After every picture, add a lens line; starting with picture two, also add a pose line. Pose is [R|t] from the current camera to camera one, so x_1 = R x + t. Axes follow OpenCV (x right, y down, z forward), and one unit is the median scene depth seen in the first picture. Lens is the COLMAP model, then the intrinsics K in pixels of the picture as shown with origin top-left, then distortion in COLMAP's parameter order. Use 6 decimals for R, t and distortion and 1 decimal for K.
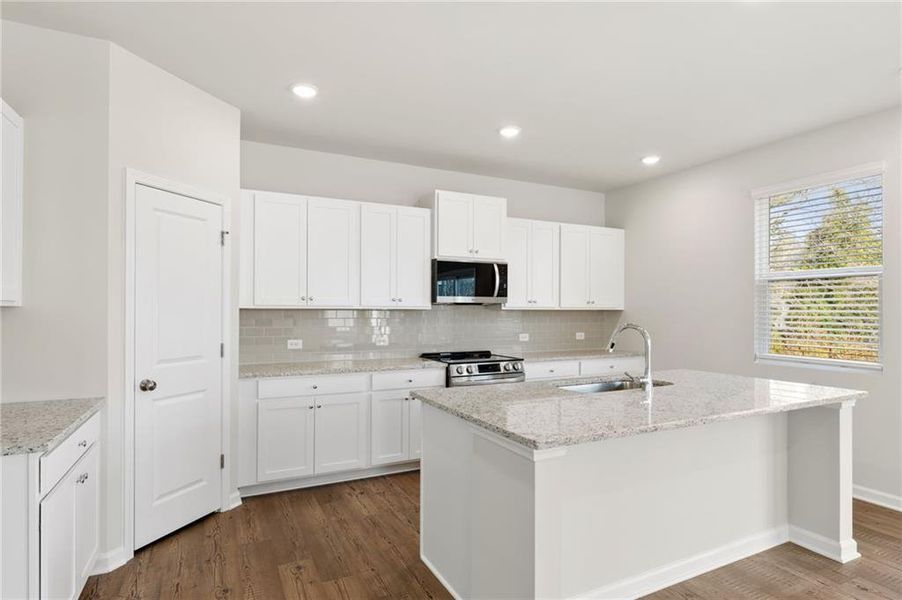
lens RADIAL K [[482.2, 0, 455.9], [0, 482.2, 314.5], [0, 0, 1]] dist [-0.003721, -0.000400]
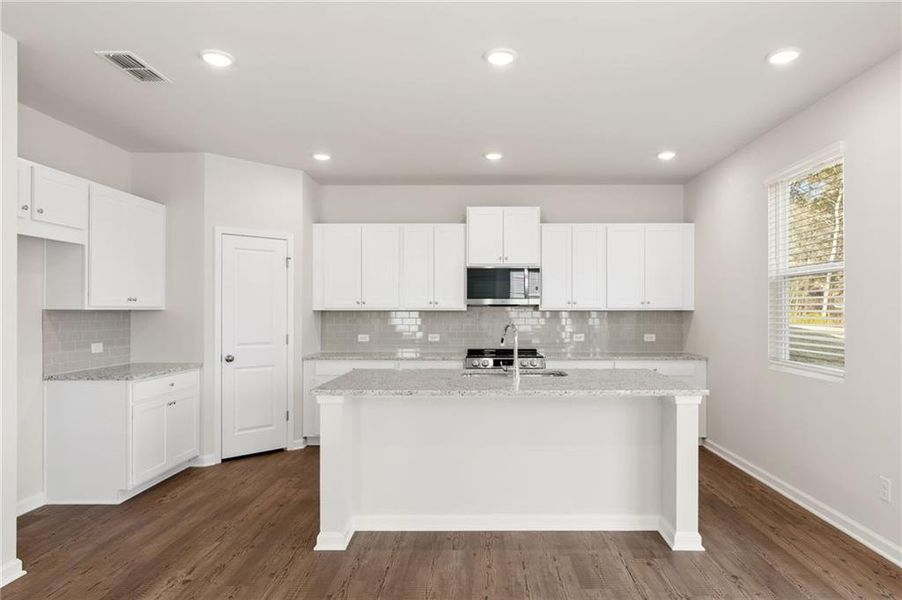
lens RADIAL K [[544.1, 0, 471.6], [0, 544.1, 315.4], [0, 0, 1]] dist [0.000094, -0.000474]
pose [[0.888969, -0.000258, -0.457967, 0.588665], [-0.000490, 0.999999, -0.001513, 0.003244], [0.457967, 0.001569, 0.888968, -0.160560]]
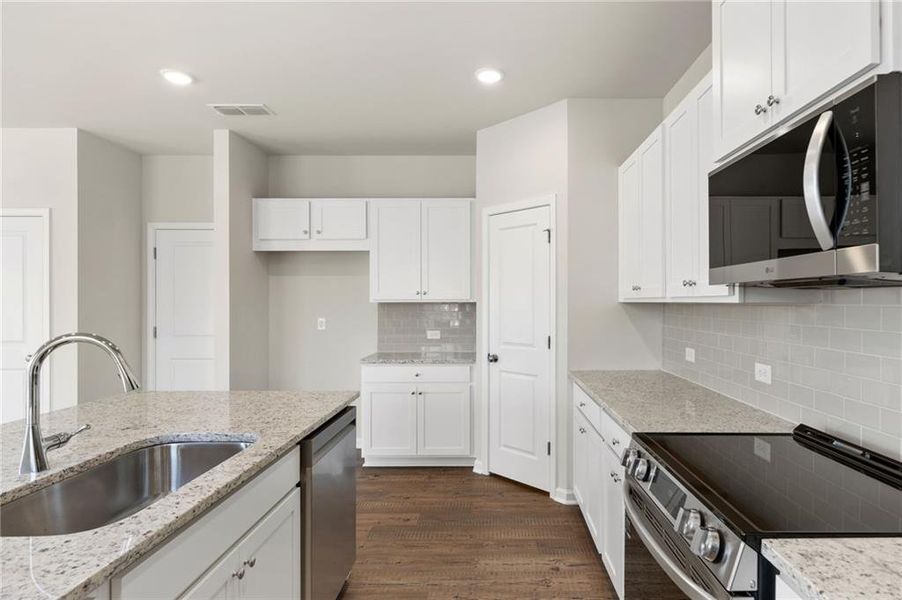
lens RADIAL K [[477.9, 0, 456.1], [0, 477.9, 301.9], [0, 0, 1]] dist [0.001247, 0.000128]
pose [[-0.465718, -0.008054, -0.884896, 0.406881], [-0.009287, 0.999948, -0.004213, -0.006173], [0.884884, 0.006256, -0.465769, 1.008237]]
